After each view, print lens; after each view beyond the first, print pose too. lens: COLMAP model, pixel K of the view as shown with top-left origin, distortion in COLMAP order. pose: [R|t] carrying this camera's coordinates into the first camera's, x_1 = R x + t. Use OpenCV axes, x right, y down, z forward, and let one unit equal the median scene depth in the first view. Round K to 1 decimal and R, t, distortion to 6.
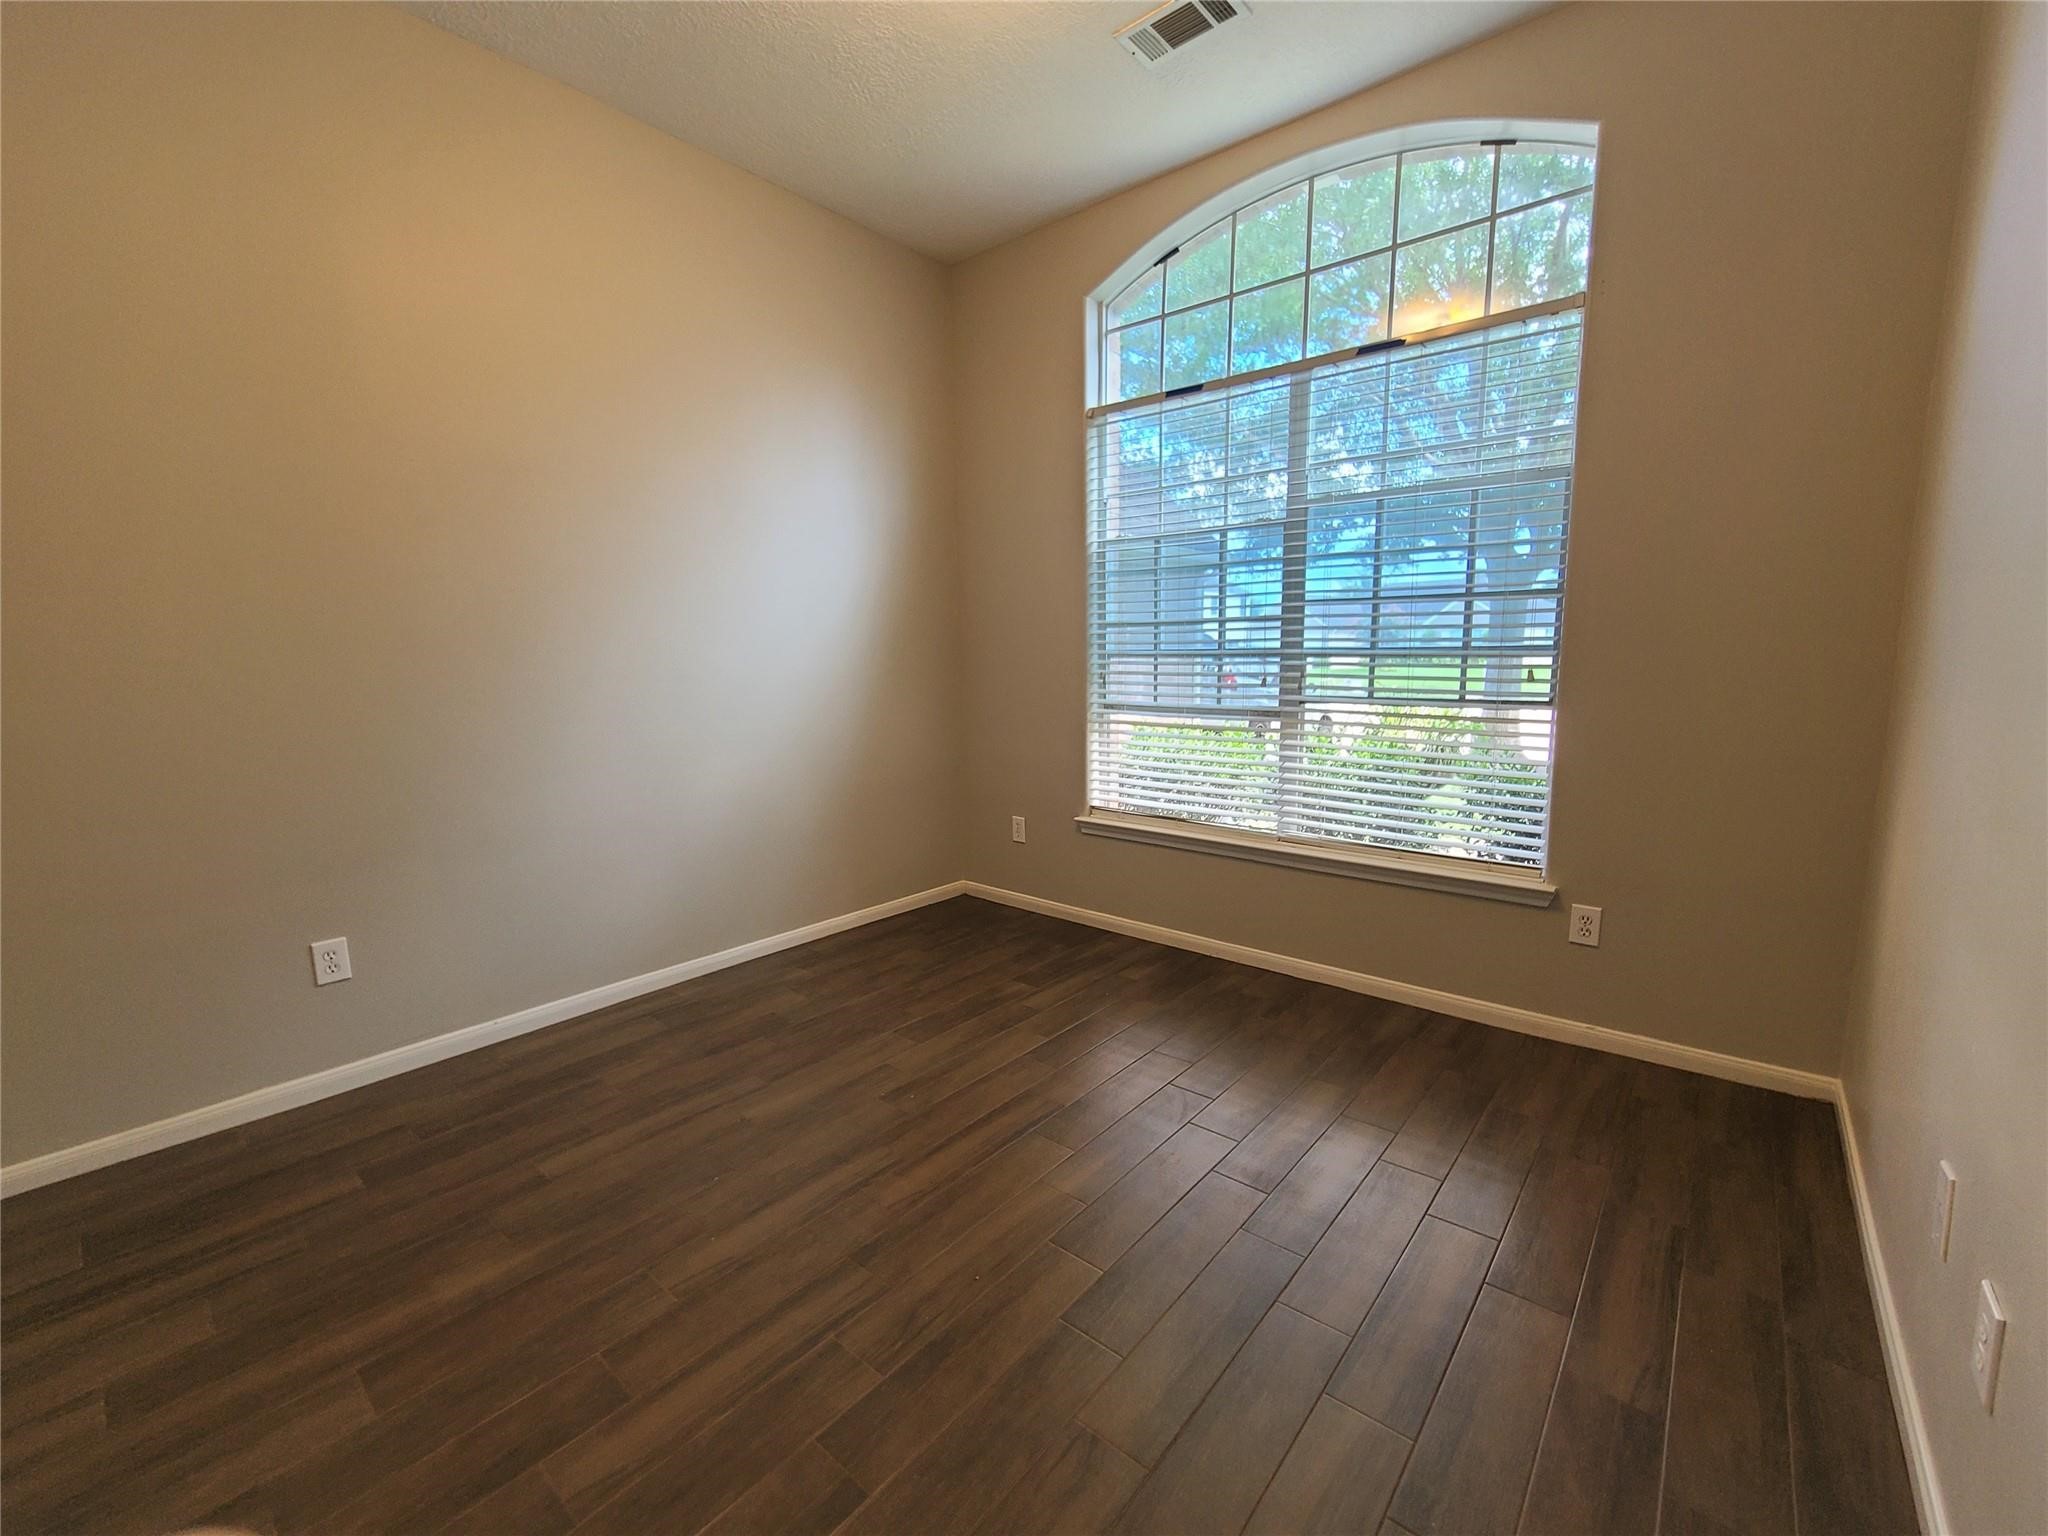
lens RADIAL K [[834.9, 0, 1024.0], [0, 834.9, 768.0], [0, 0, 1]] dist [-0.004469, 0.000247]
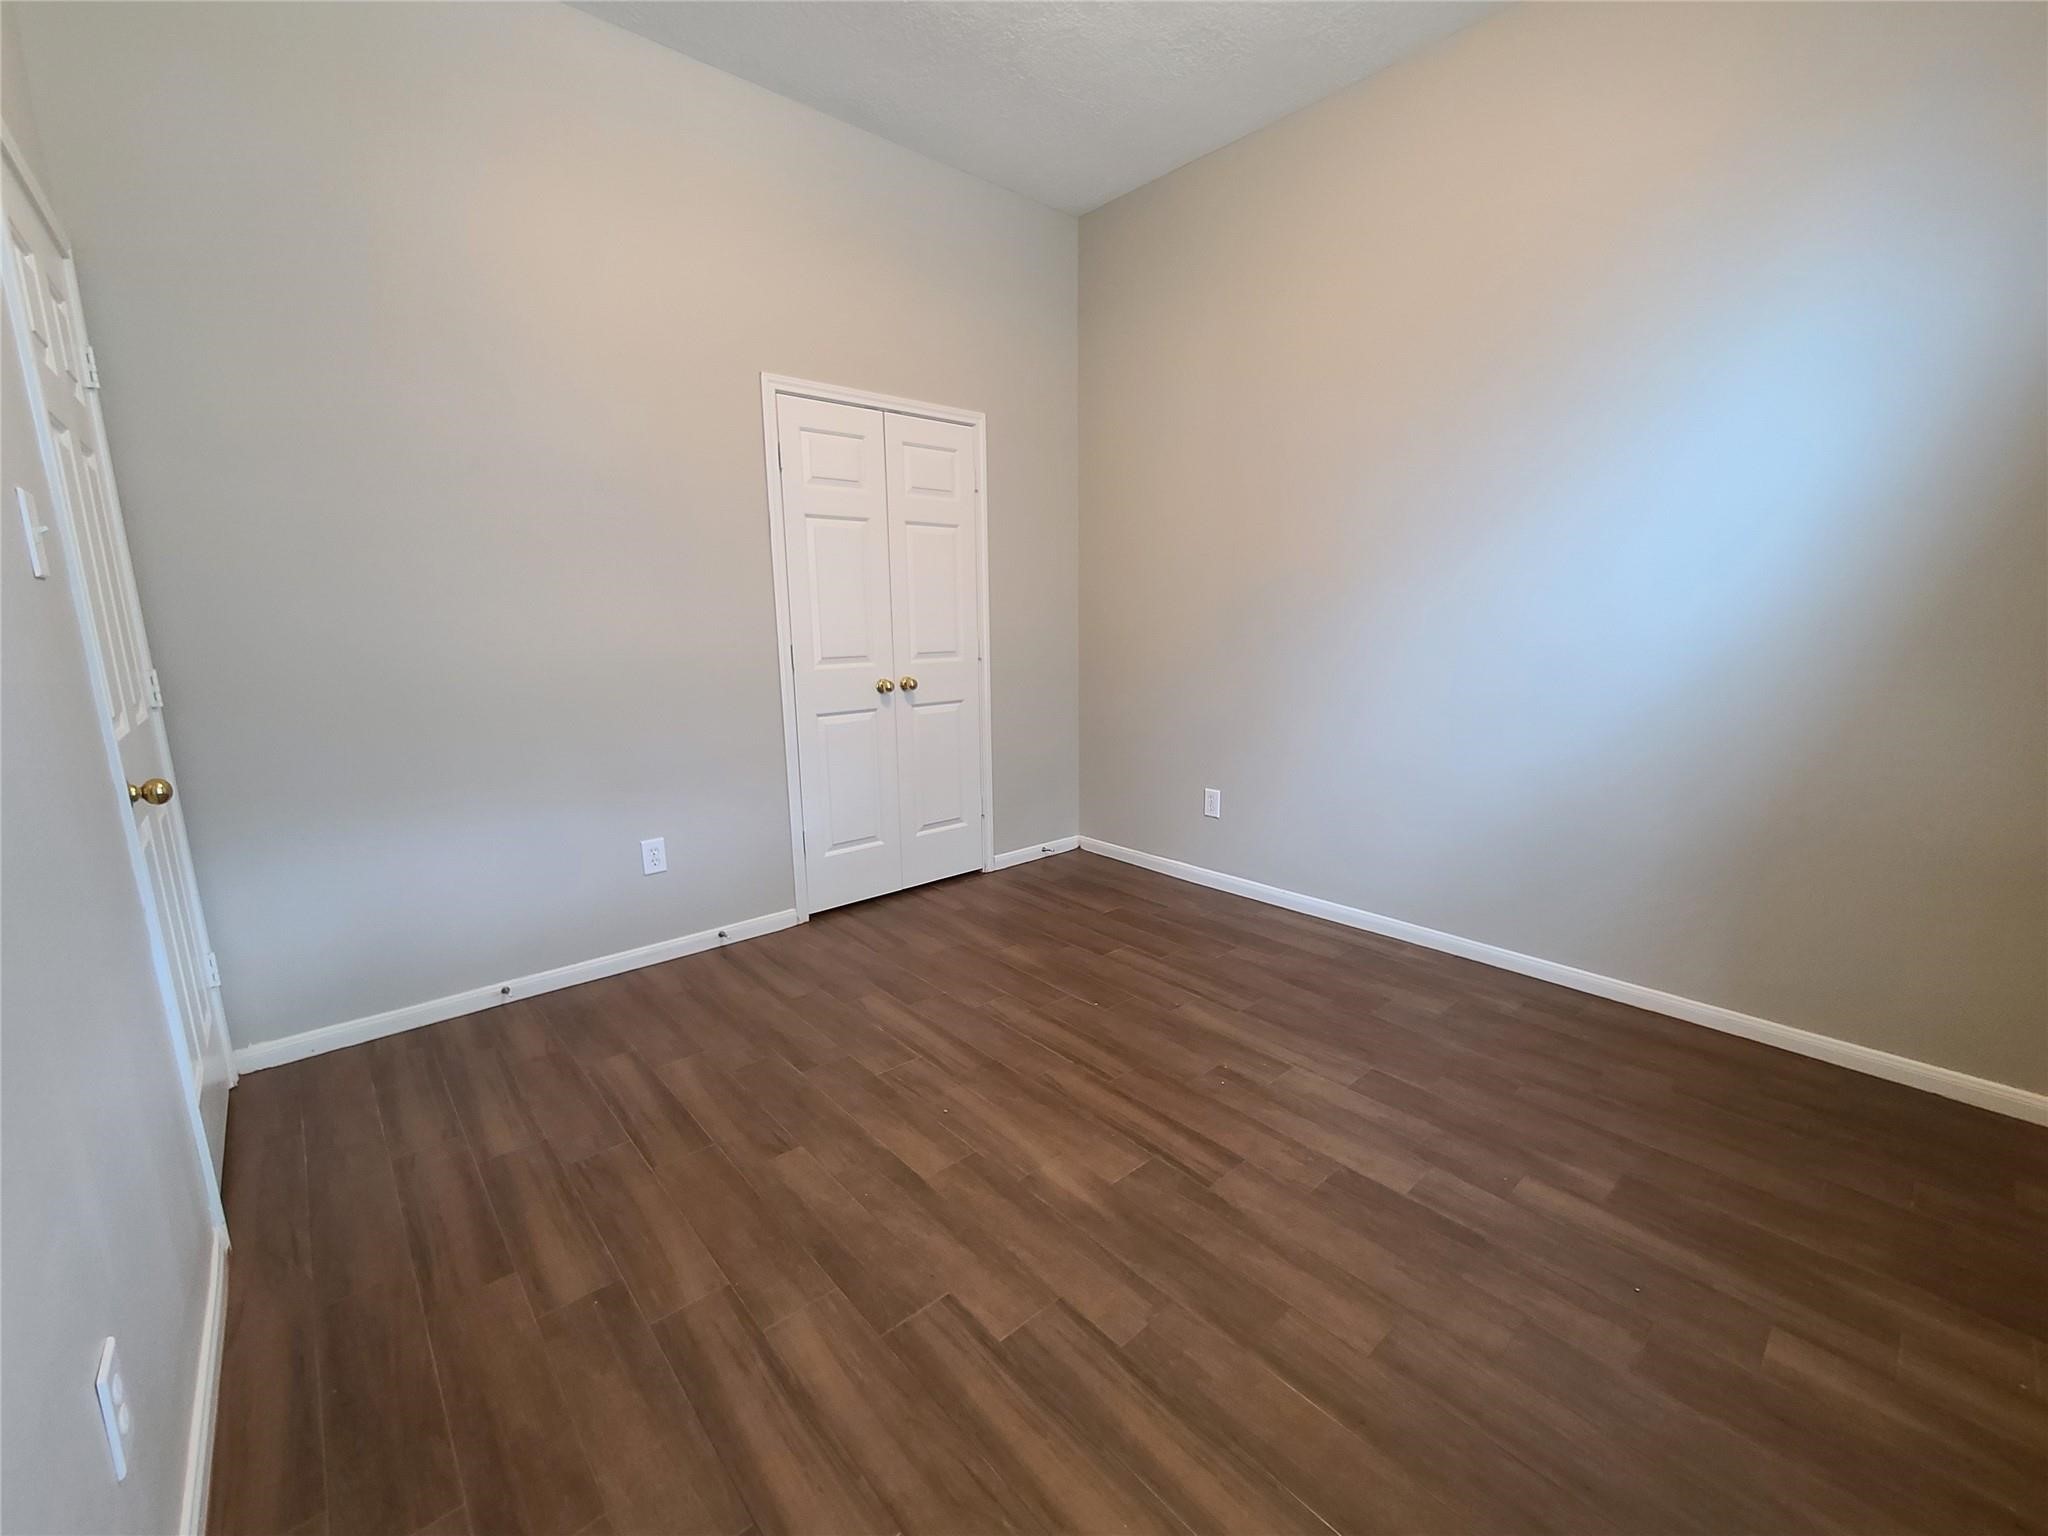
lens RADIAL K [[864.1, 0, 1024.0], [0, 864.1, 768.0], [0, 0, 1]] dist [-0.000621, 0.000230]
pose [[-0.146014, 0.193179, -0.970238, 0.717400], [-0.125856, 0.969153, 0.211903, -0.115406], [0.981244, 0.153051, -0.117197, 0.787675]]
